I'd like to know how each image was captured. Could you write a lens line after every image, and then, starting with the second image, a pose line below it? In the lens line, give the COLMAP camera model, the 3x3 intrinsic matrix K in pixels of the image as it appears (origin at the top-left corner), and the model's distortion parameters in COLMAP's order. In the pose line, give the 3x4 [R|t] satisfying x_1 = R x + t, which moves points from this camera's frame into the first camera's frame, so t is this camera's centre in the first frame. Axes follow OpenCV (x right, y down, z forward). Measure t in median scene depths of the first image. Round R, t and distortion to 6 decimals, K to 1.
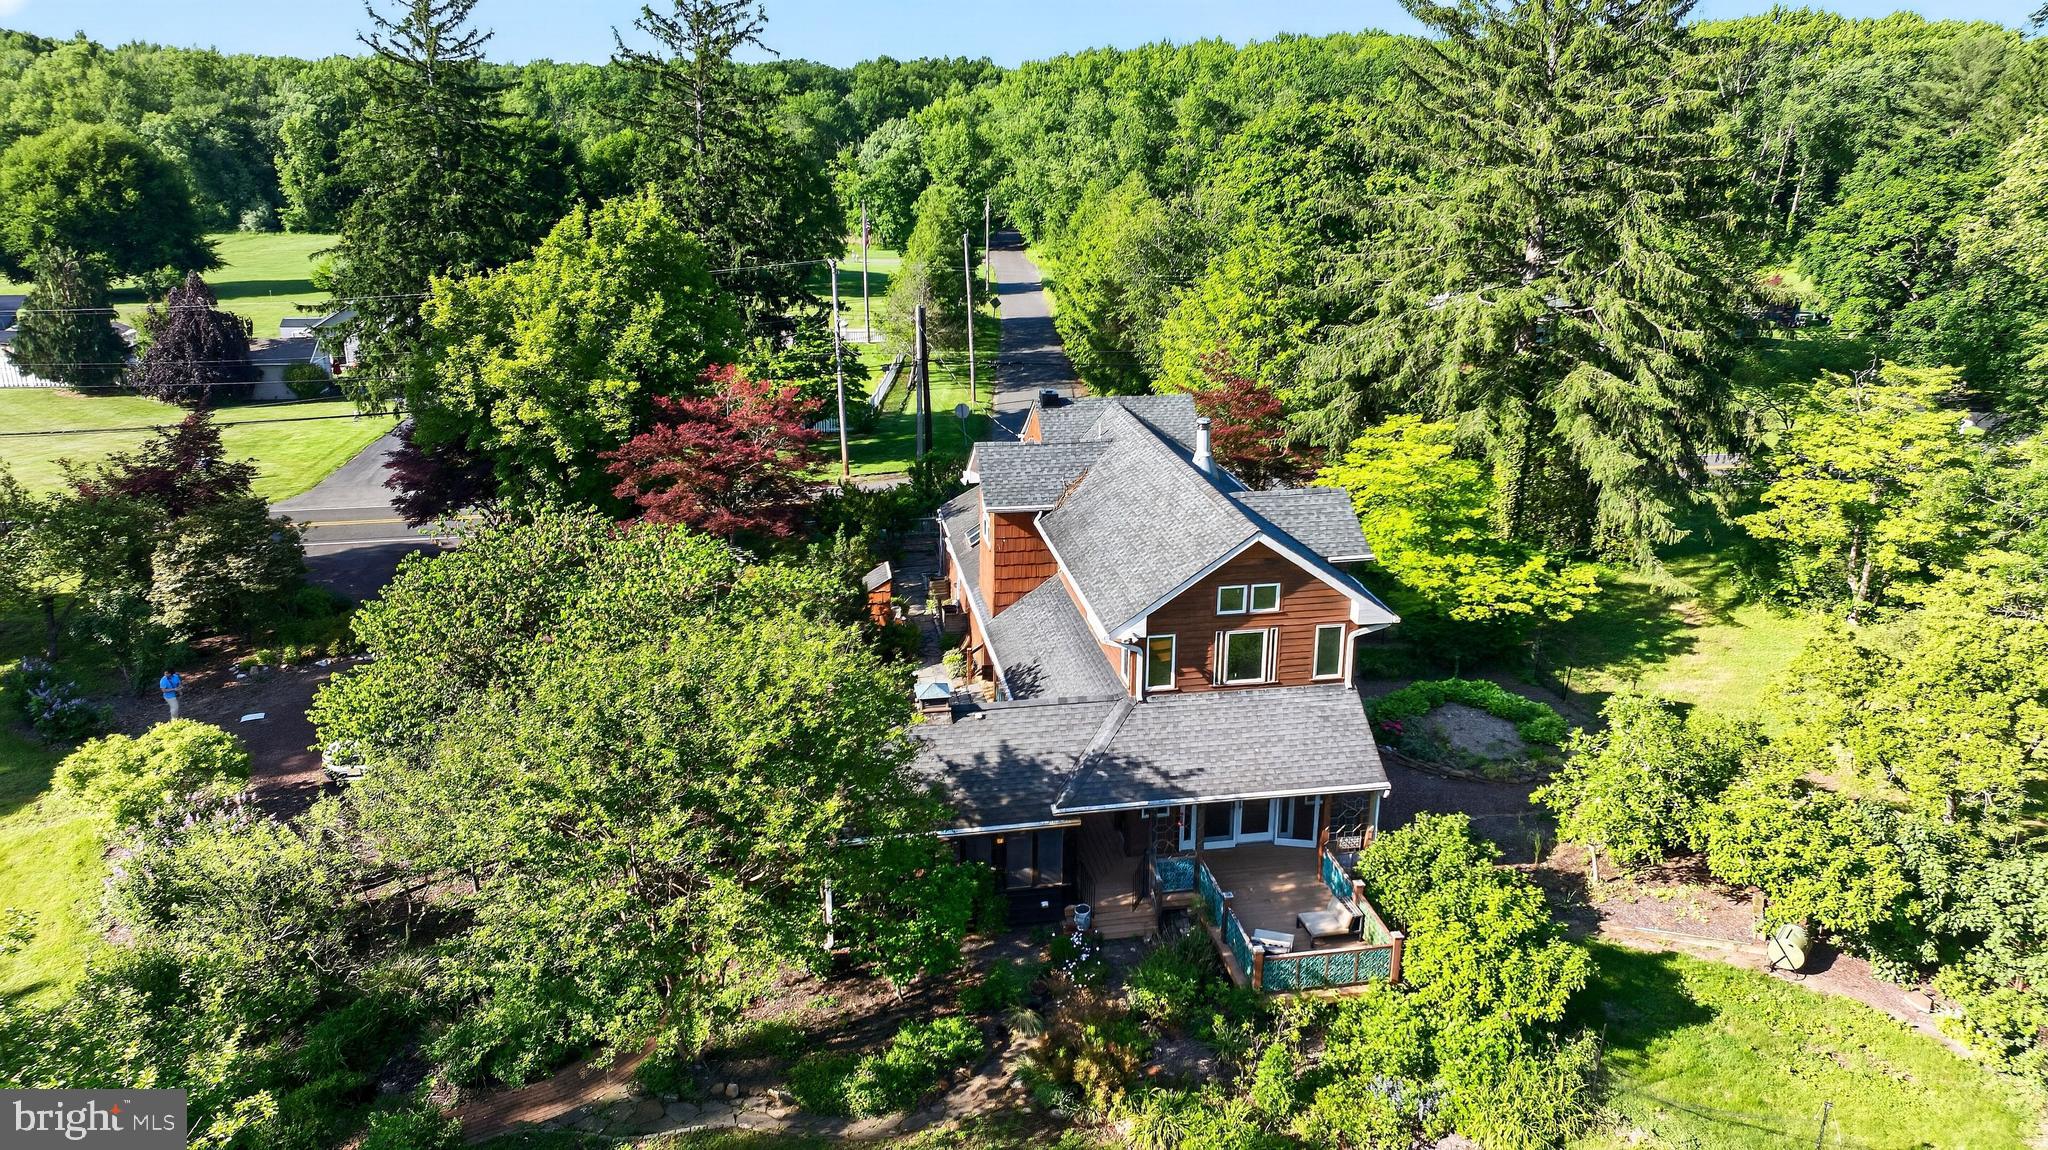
lens RADIAL K [[1411.5, 0, 1024.0], [0, 1411.5, 575.0], [0, 0, 1]] dist [0.002594, 0.038062]
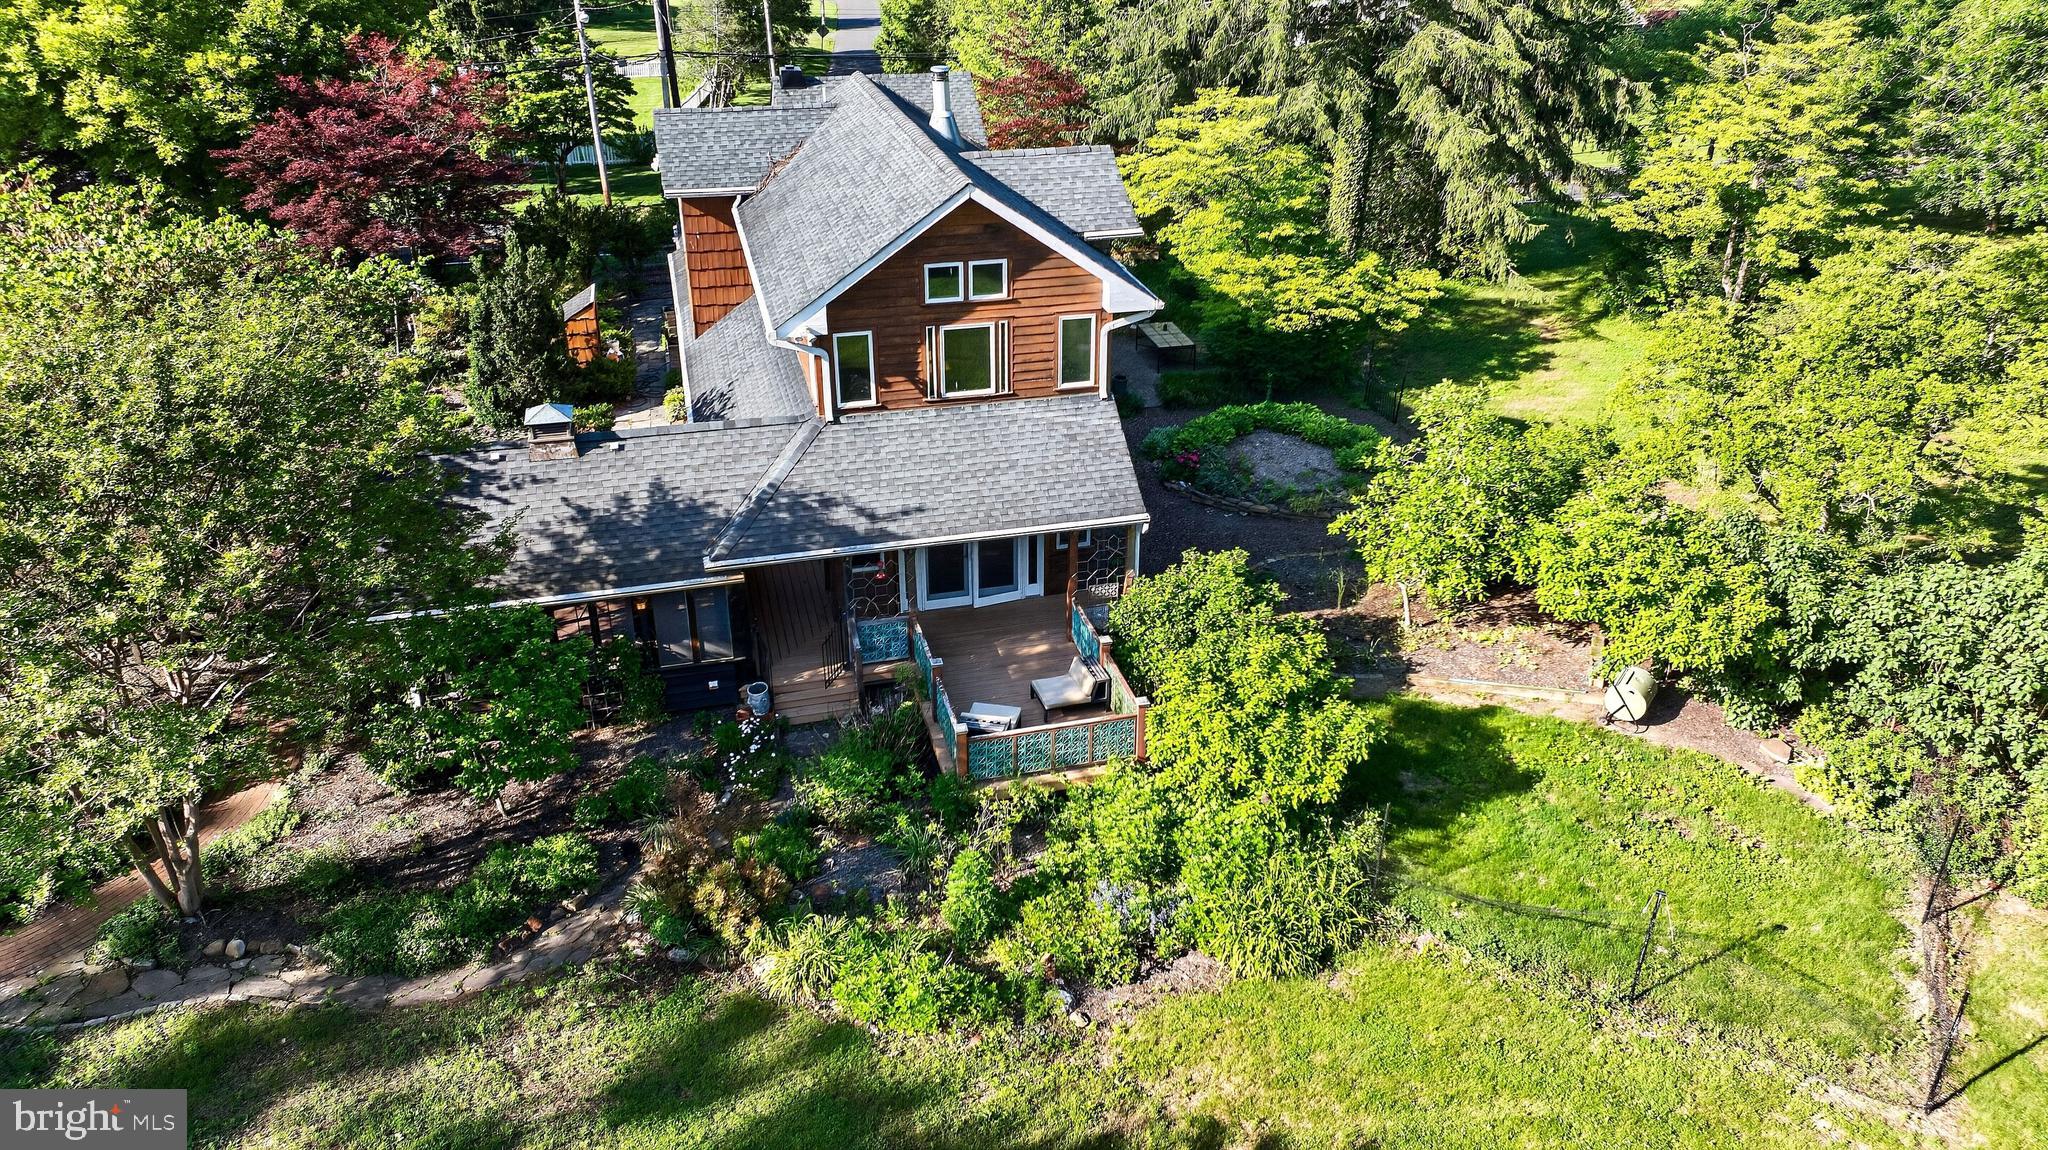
lens RADIAL K [[1415.4, 0, 1020.4], [0, 1415.4, 574.3], [0, 0, 1]] dist [0.027580, -0.008028]
pose [[0.996835, -0.037796, 0.069945, 0.131194], [0.026734, 0.987891, 0.152826, 0.058179], [-0.074875, -0.150472, 0.985775, 0.223555]]
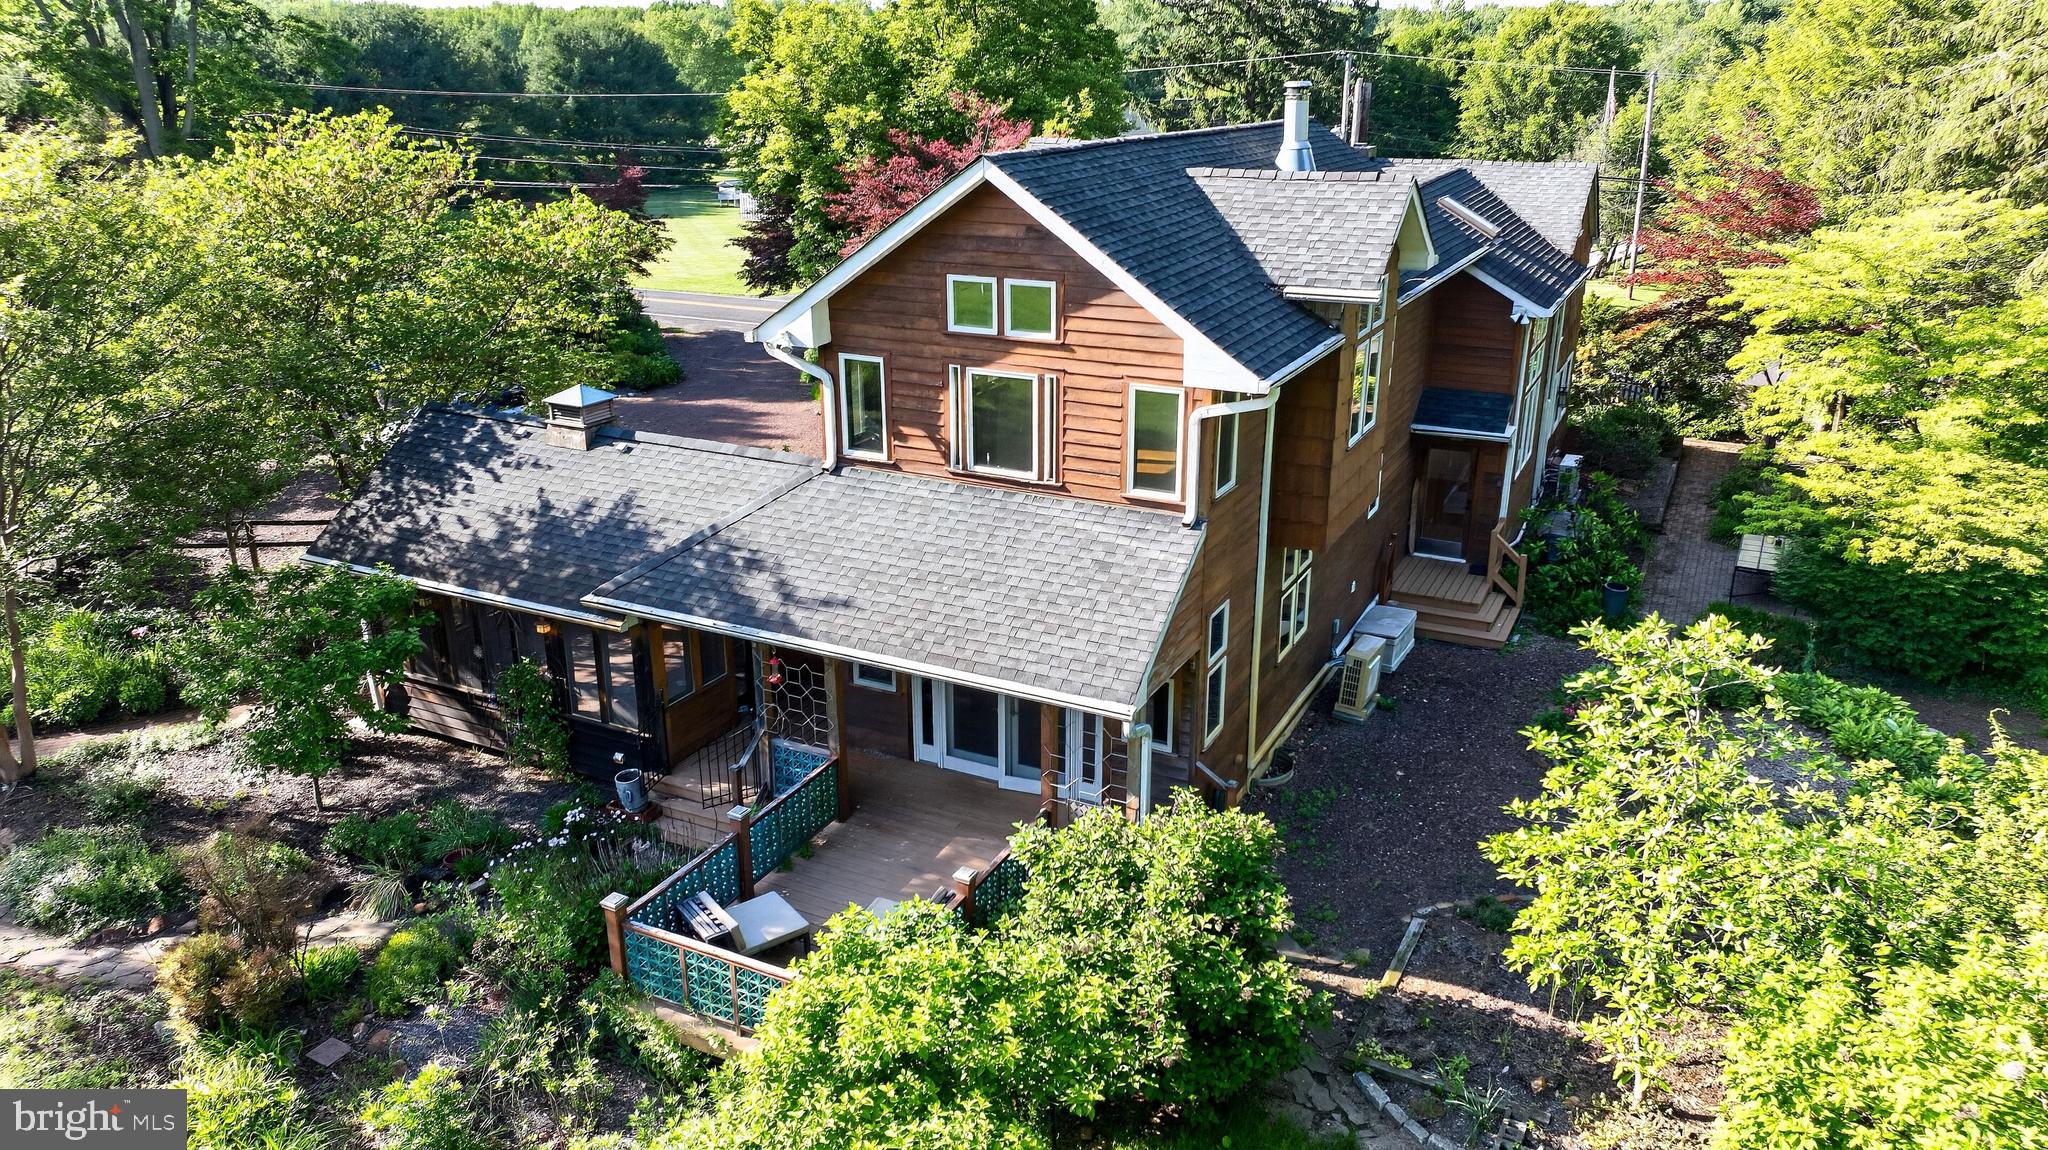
lens RADIAL K [[1415.4, 0, 1020.4], [0, 1415.4, 574.3], [0, 0, 1]] dist [0.027580, -0.008028]
pose [[0.799796, 0.200711, -0.565723, 0.493647], [-0.188917, 0.978716, 0.080152, 0.072112], [0.569769, 0.042769, 0.820691, 0.586345]]
